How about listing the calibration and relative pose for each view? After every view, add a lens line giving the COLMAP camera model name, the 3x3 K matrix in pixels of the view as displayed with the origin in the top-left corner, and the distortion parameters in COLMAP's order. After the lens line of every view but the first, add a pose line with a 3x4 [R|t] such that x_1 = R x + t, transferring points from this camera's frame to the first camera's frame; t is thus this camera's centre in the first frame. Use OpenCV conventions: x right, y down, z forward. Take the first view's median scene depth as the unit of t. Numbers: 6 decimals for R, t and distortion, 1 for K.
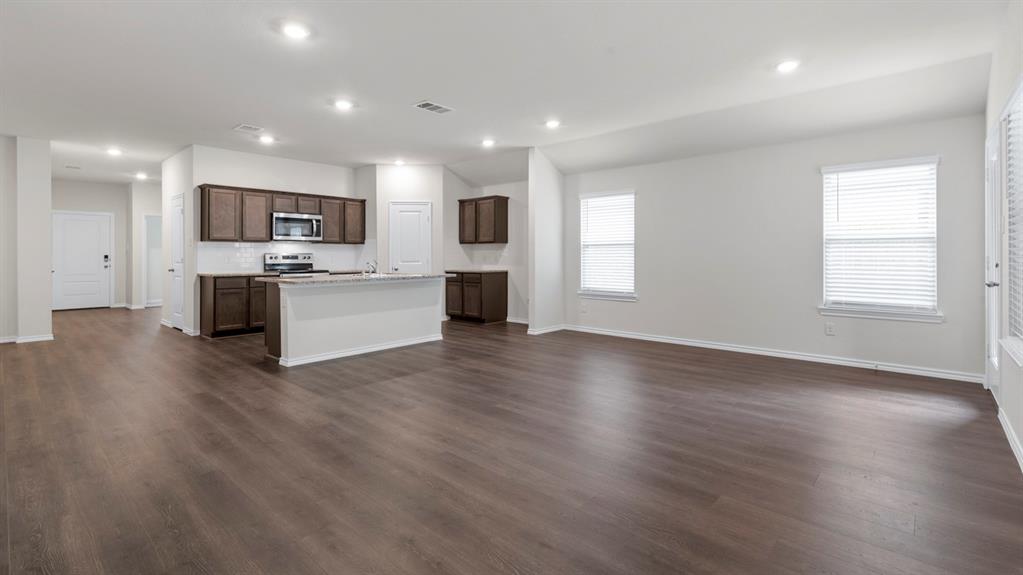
lens RADIAL K [[458.3, 0, 516.1], [0, 458.3, 257.5], [0, 0, 1]] dist [-0.010989, 0.000342]
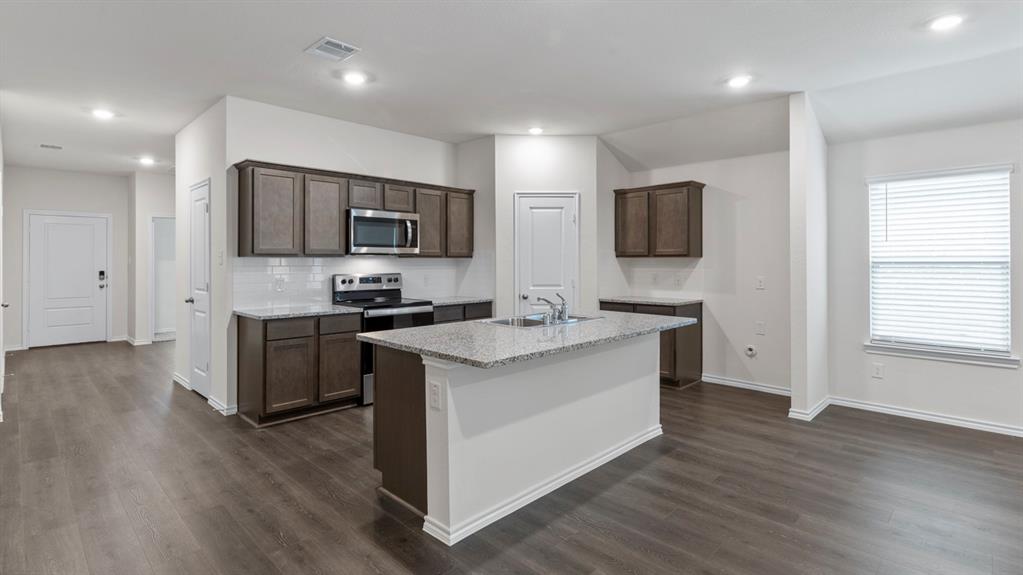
lens RADIAL K [[488.2, 0, 508.8], [0, 488.2, 262.4], [0, 0, 1]] dist [-0.011821, -0.000099]
pose [[0.998480, 0.000100, -0.055115, -0.267840], [-0.000203, 0.999998, -0.001852, -0.023951], [0.055115, 0.001860, 0.998478, 0.338565]]
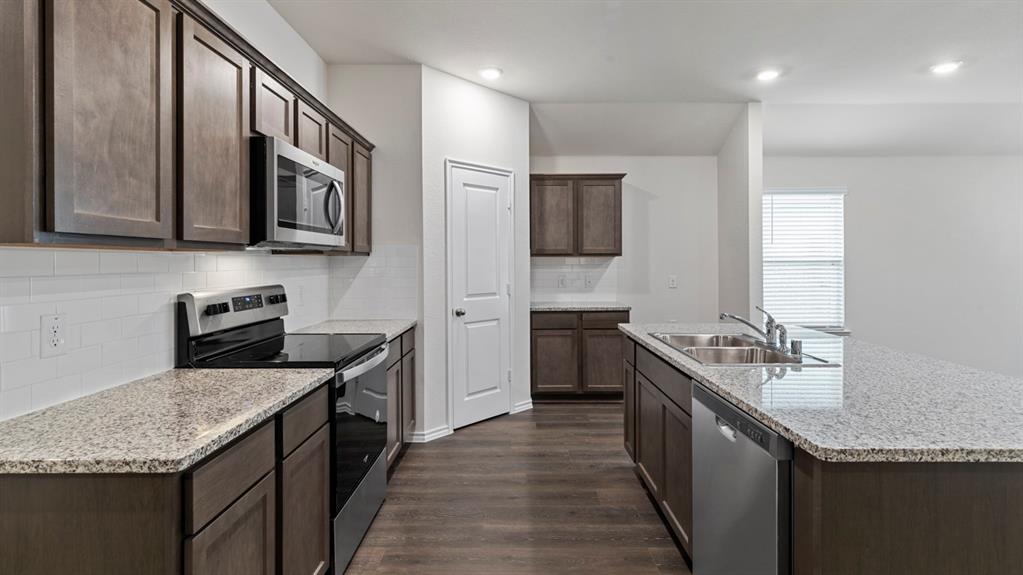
lens RADIAL K [[484.1, 0, 513.3], [0, 484.1, 262.8], [0, 0, 1]] dist [0.000683, 0.000078]
pose [[0.747880, -0.003878, 0.663823, -0.579119], [0.004417, 0.999990, 0.000866, -0.025393], [-0.663819, 0.002284, 0.747890, 0.666138]]
